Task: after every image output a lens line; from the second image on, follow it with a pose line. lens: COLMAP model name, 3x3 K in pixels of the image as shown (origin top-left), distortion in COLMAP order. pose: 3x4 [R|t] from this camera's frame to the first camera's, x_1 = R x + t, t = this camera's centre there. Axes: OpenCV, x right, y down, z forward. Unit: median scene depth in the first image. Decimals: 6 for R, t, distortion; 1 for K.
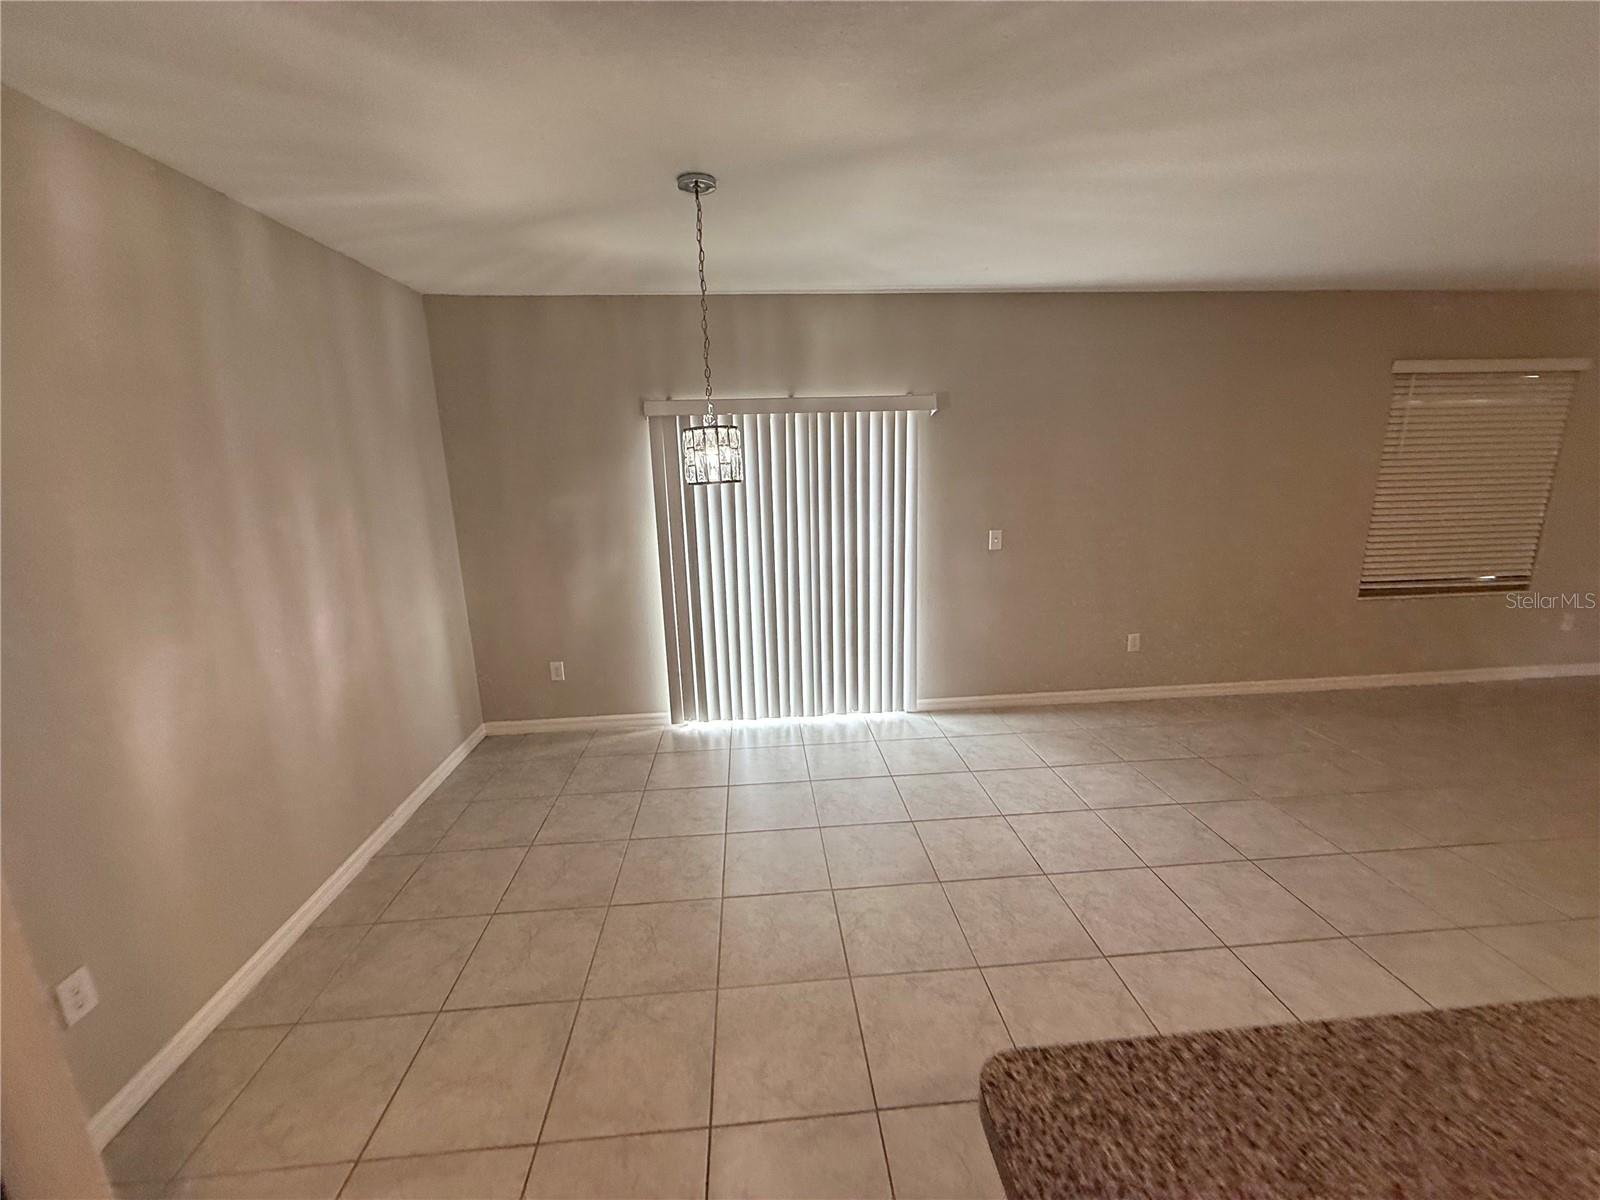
lens RADIAL K [[635.5, 0, 793.3], [0, 635.5, 600.1], [0, 0, 1]] dist [-0.003213, -0.000199]
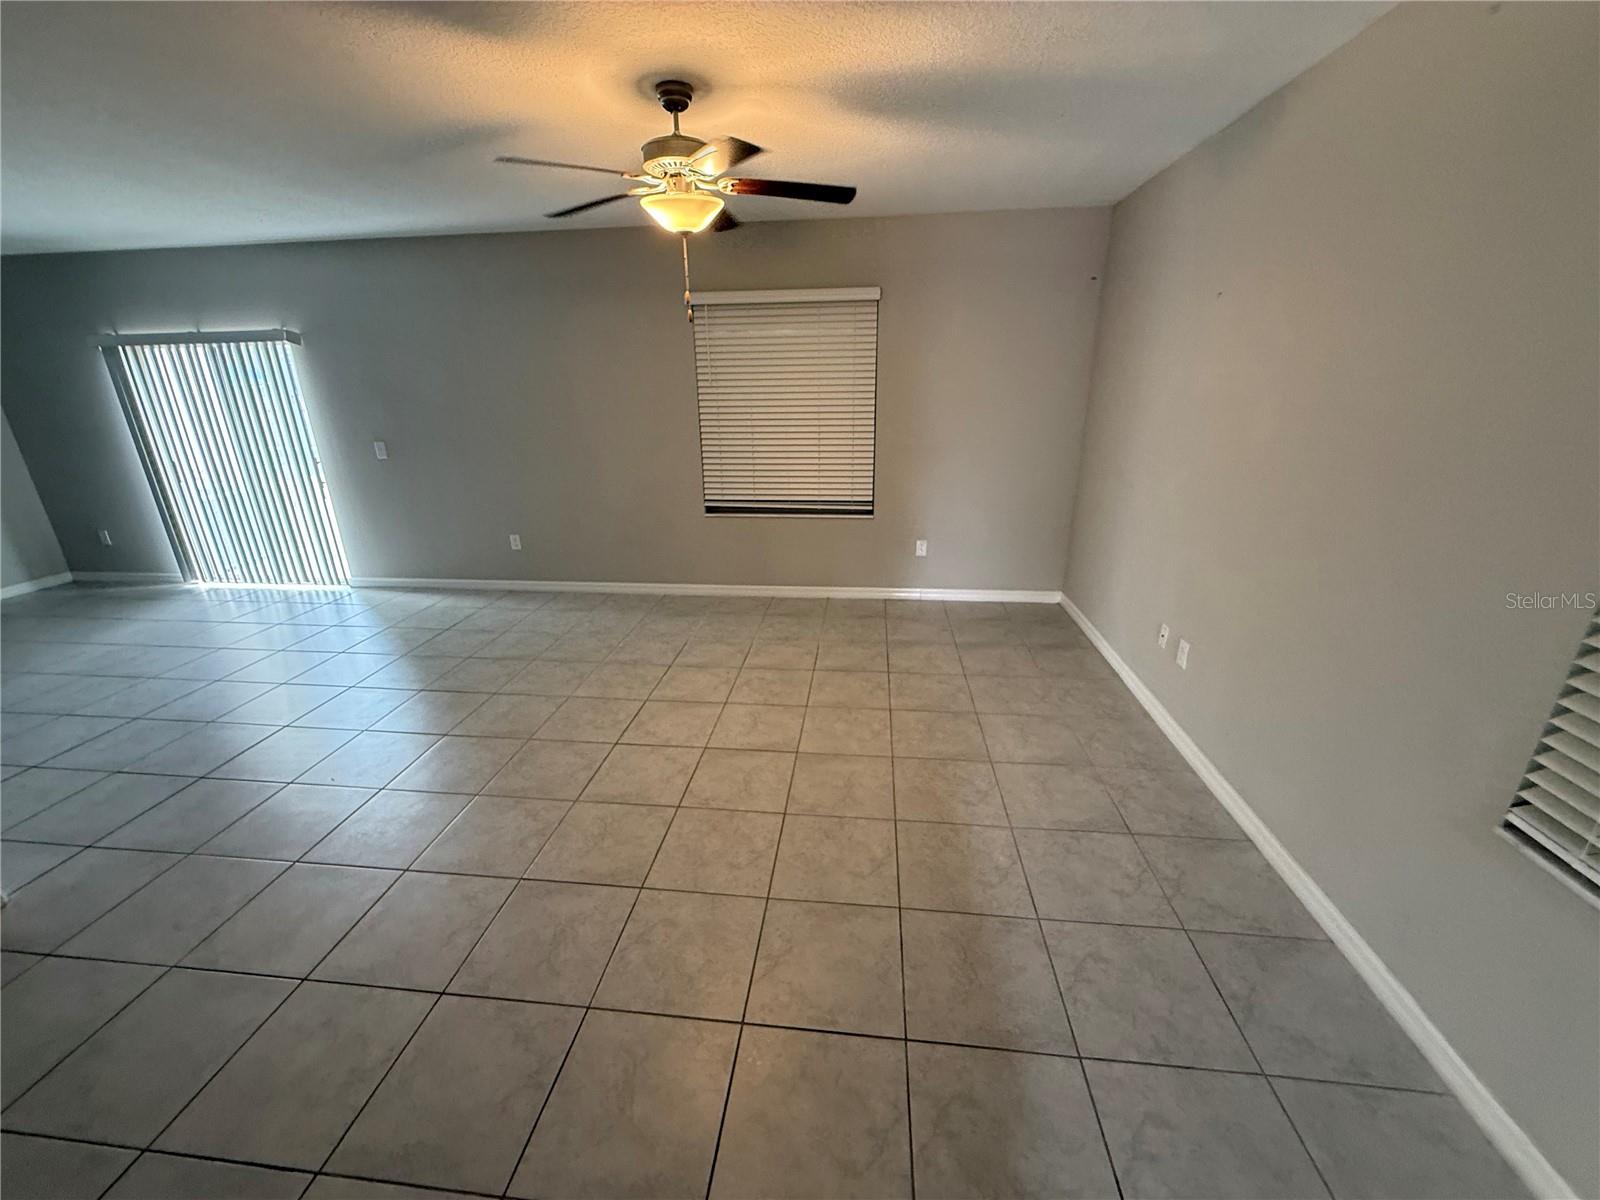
lens RADIAL K [[686.5, 0, 800.0], [0, 686.5, 600.0], [0, 0, 1]] dist [-0.002170, -0.000332]
pose [[0.982274, 0.073076, -0.172619, 1.292222], [-0.051307, 0.990528, 0.127366, -0.016131], [0.180292, -0.116252, 0.976719, -0.172204]]
